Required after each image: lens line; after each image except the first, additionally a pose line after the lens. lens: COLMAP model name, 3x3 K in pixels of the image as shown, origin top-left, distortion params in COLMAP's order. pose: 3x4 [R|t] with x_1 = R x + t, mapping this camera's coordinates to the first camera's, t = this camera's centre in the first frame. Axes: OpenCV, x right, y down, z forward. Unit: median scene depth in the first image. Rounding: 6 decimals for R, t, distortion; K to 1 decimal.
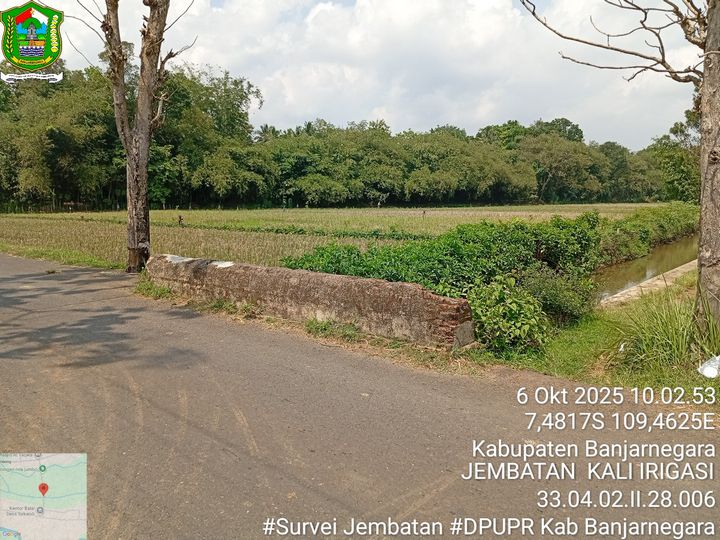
lens RADIAL K [[558.3, 0, 359.3], [0, 558.3, 270.4], [0, 0, 1]] dist [0.042937, -0.122232]
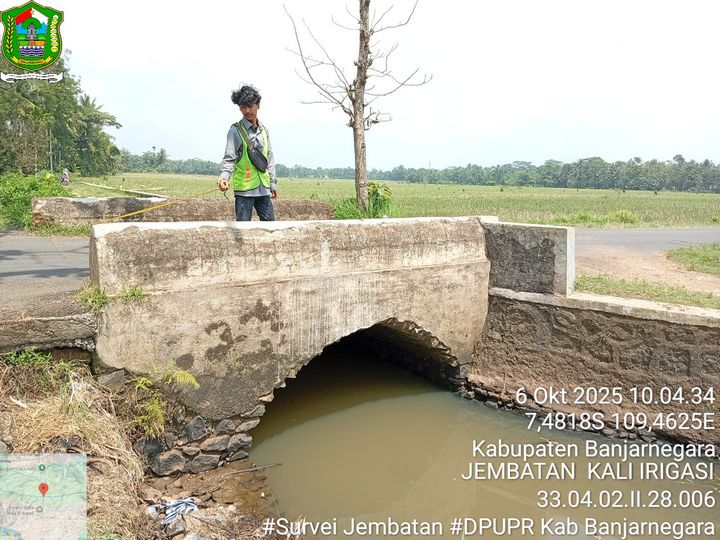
lens RADIAL K [[550.9, 0, 357.8], [0, 550.9, 271.8], [0, 0, 1]] dist [0.101461, -0.213719]
pose [[0.261637, -0.151445, 0.953211, -0.100319], [0.098874, 0.986623, 0.129614, 0.002422], [-0.960089, 0.060336, 0.273111, 0.016792]]
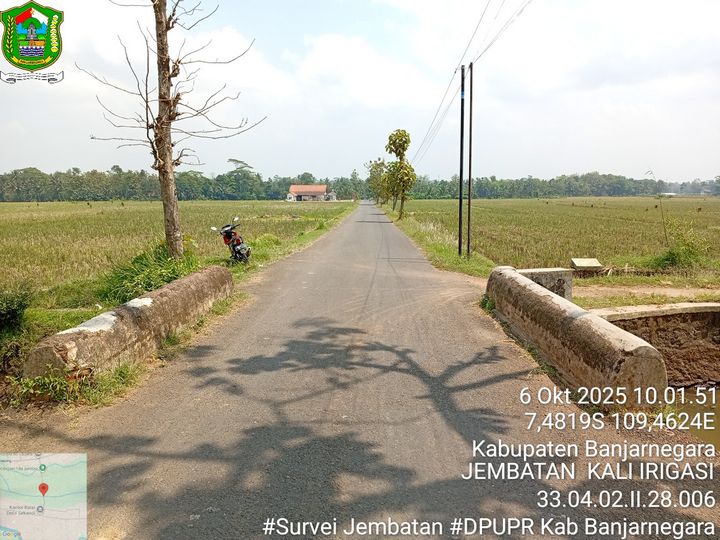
lens RADIAL K [[550.9, 0, 357.8], [0, 550.9, 271.8], [0, 0, 1]] dist [0.101461, -0.213719]
pose [[-0.621391, -0.104122, 0.776551, -0.080810], [0.107906, 0.970313, 0.216448, -0.014963], [-0.776034, 0.218294, -0.591708, 0.091889]]
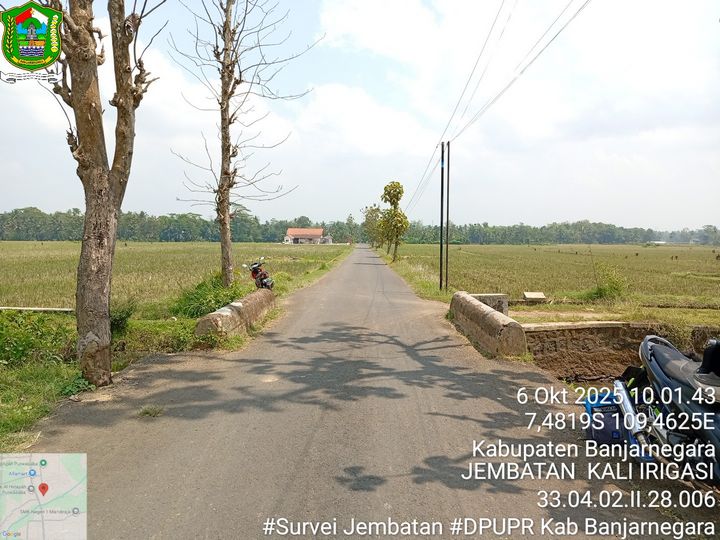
lens RADIAL K [[550.9, 0, 357.8], [0, 550.9, 271.8], [0, 0, 1]] dist [0.101461, -0.213719]
pose [[-0.628245, -0.052069, 0.776271, -0.112638], [0.092565, 0.985669, 0.141028, -0.019434], [-0.772490, 0.160455, -0.614422, 0.119952]]
